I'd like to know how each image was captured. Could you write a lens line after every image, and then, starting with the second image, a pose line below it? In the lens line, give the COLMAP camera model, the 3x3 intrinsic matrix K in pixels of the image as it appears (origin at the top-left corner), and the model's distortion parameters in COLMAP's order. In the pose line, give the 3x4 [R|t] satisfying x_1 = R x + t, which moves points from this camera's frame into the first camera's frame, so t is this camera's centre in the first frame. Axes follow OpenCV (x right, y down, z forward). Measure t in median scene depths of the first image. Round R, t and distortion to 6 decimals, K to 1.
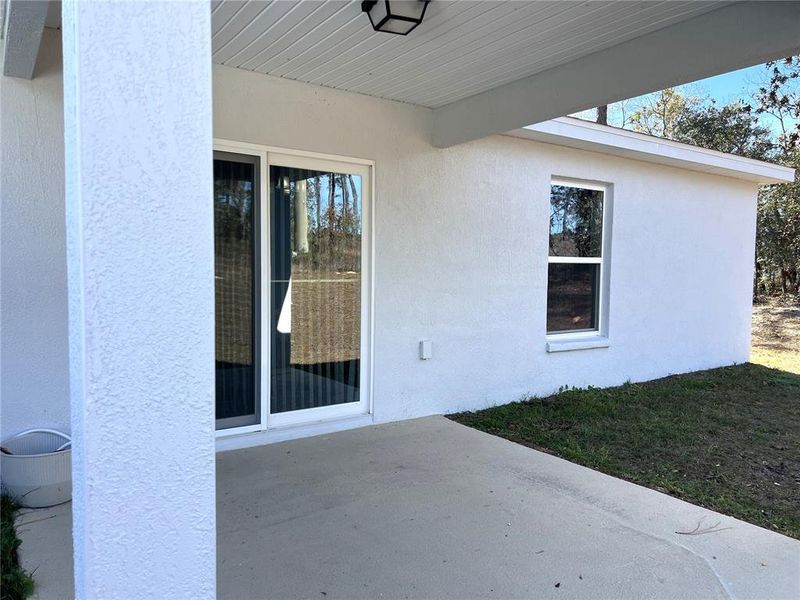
lens RADIAL K [[595.2, 0, 400.8], [0, 595.2, 303.1], [0, 0, 1]] dist [0.050746, -0.065175]
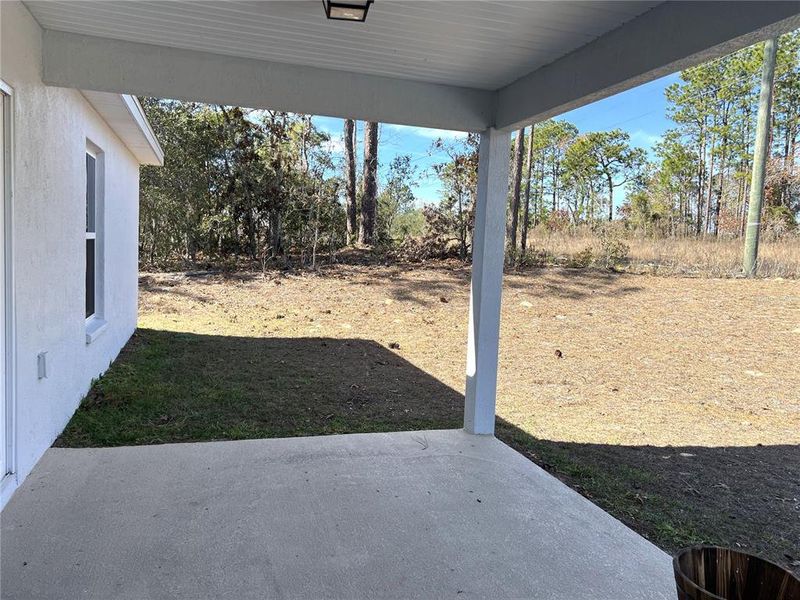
lens RADIAL K [[595.2, 0, 400.8], [0, 595.2, 303.1], [0, 0, 1]] dist [0.050746, -0.065175]
pose [[0.299461, -0.083975, 0.950406, -0.664906], [0.015423, 0.996415, 0.083181, -0.064494], [-0.953984, -0.010252, 0.299683, 0.473537]]
